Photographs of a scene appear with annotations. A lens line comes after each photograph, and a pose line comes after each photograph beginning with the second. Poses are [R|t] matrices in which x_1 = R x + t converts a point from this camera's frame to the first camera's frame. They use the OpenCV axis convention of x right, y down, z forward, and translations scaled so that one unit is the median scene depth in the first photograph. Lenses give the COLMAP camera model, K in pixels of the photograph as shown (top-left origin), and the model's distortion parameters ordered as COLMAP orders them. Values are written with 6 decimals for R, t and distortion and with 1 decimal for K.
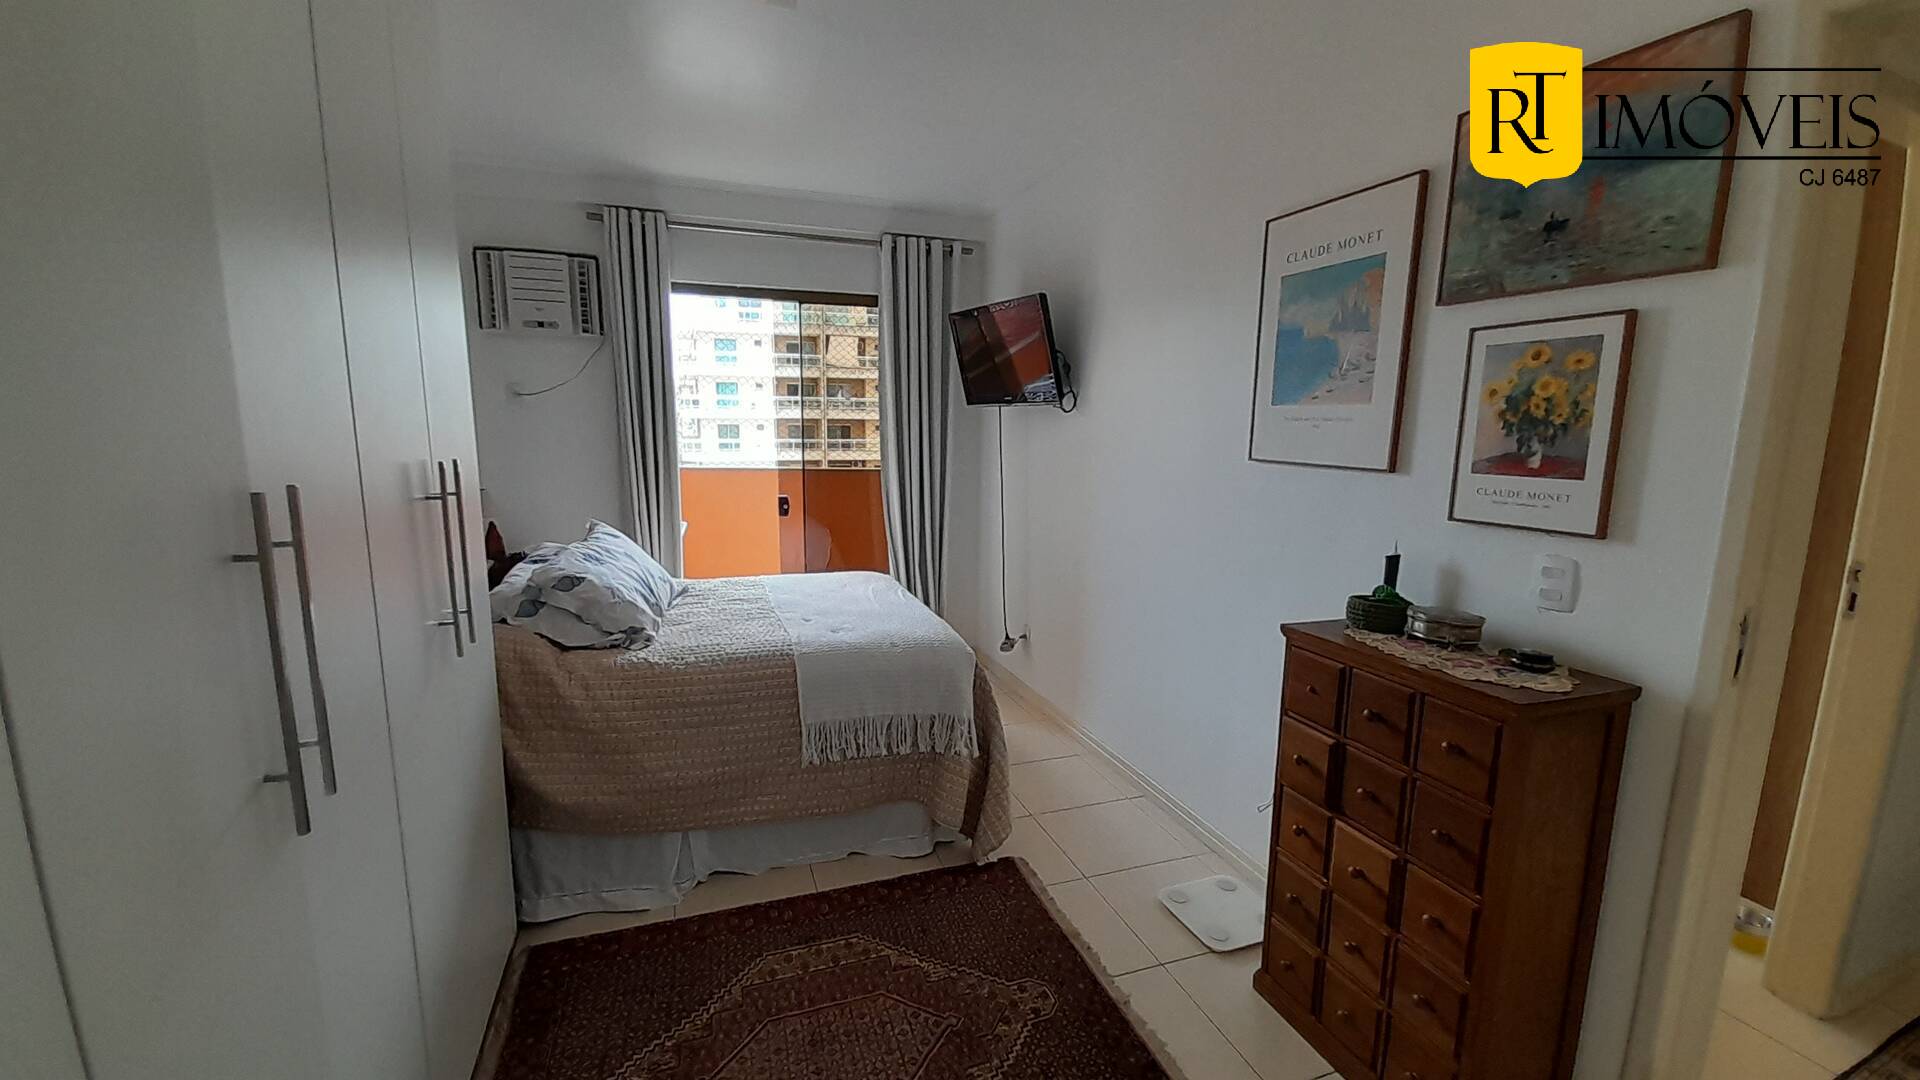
lens RADIAL K [[747.9, 0, 960.0], [0, 747.9, 540.0], [0, 0, 1]] dist [0.010113, 0.000130]
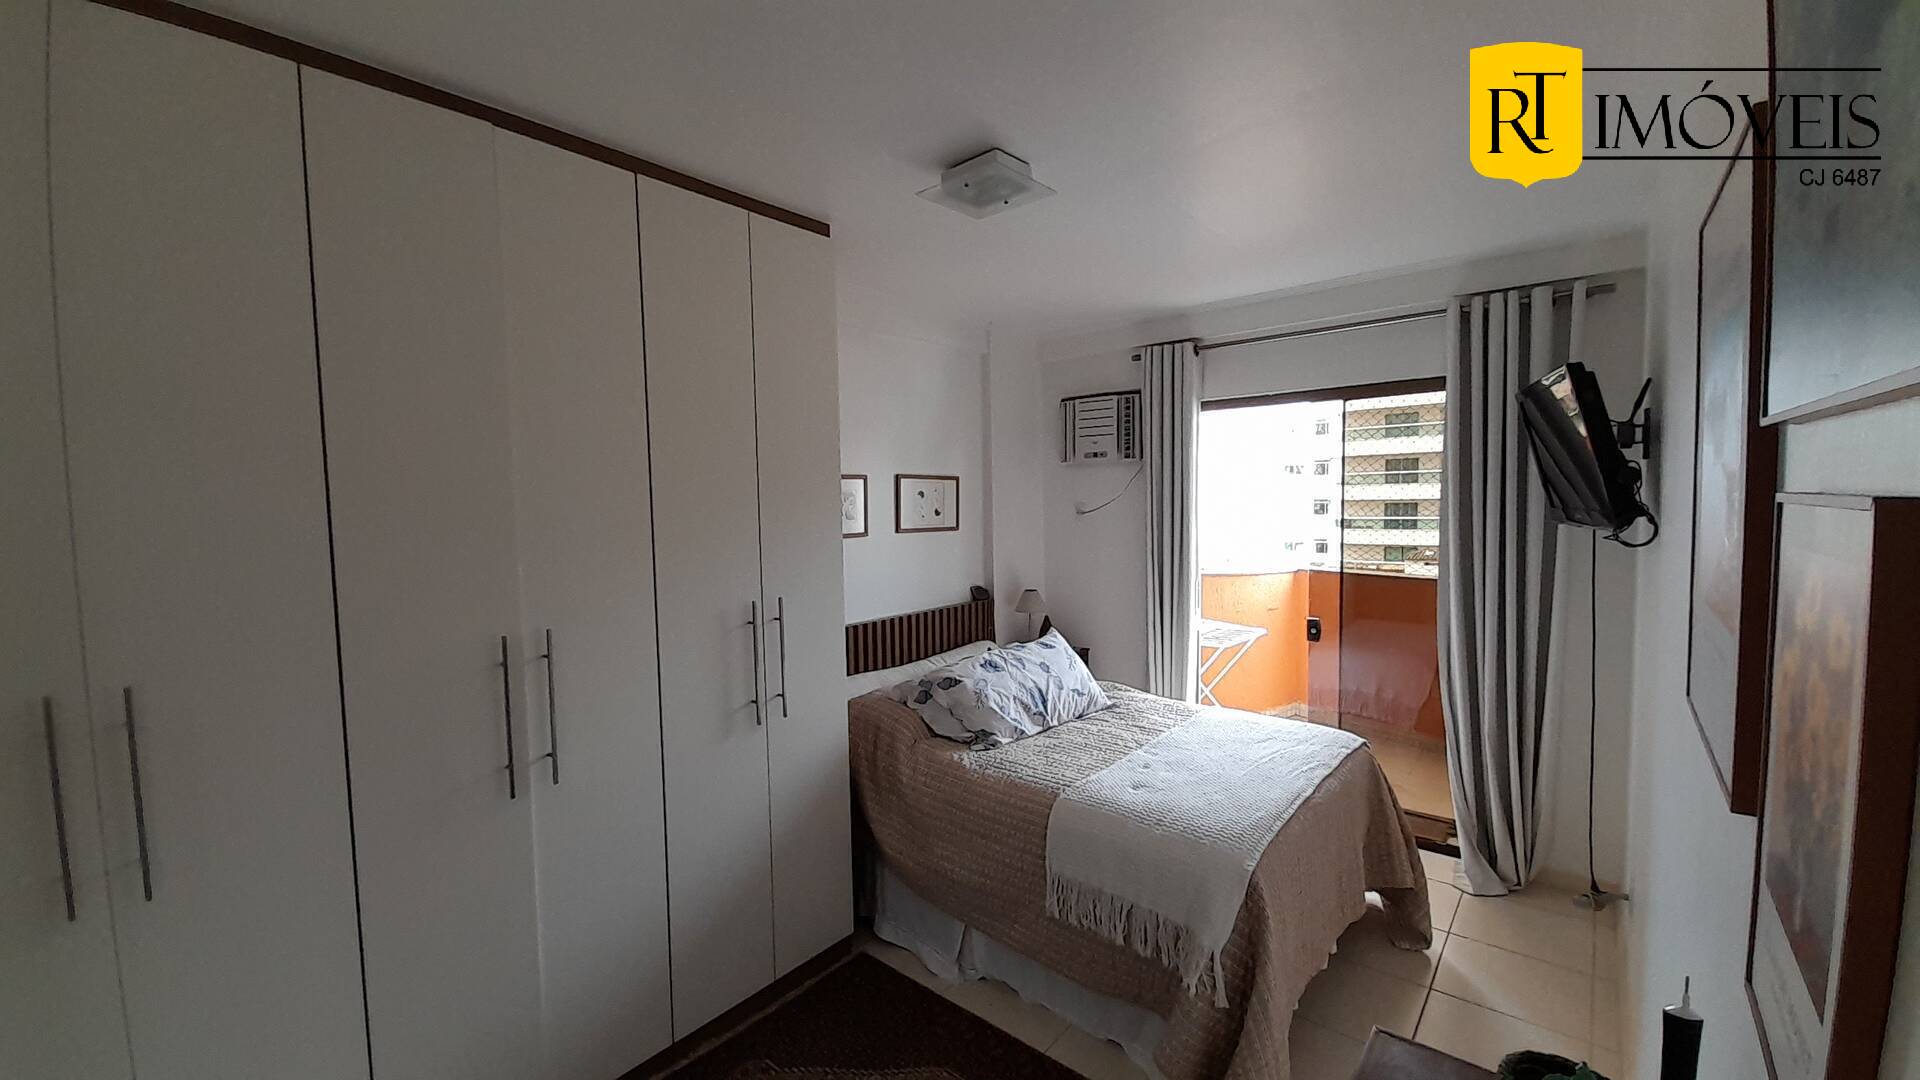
lens RADIAL K [[755.6, 0, 949.4], [0, 755.6, 544.0], [0, 0, 1]] dist [0.028354, -0.018711]
pose [[0.511472, 0.033654, -0.858641, 0.365322], [-0.106981, 0.993953, -0.024769, -0.093227], [0.852614, 0.104527, 0.511979, 0.204505]]
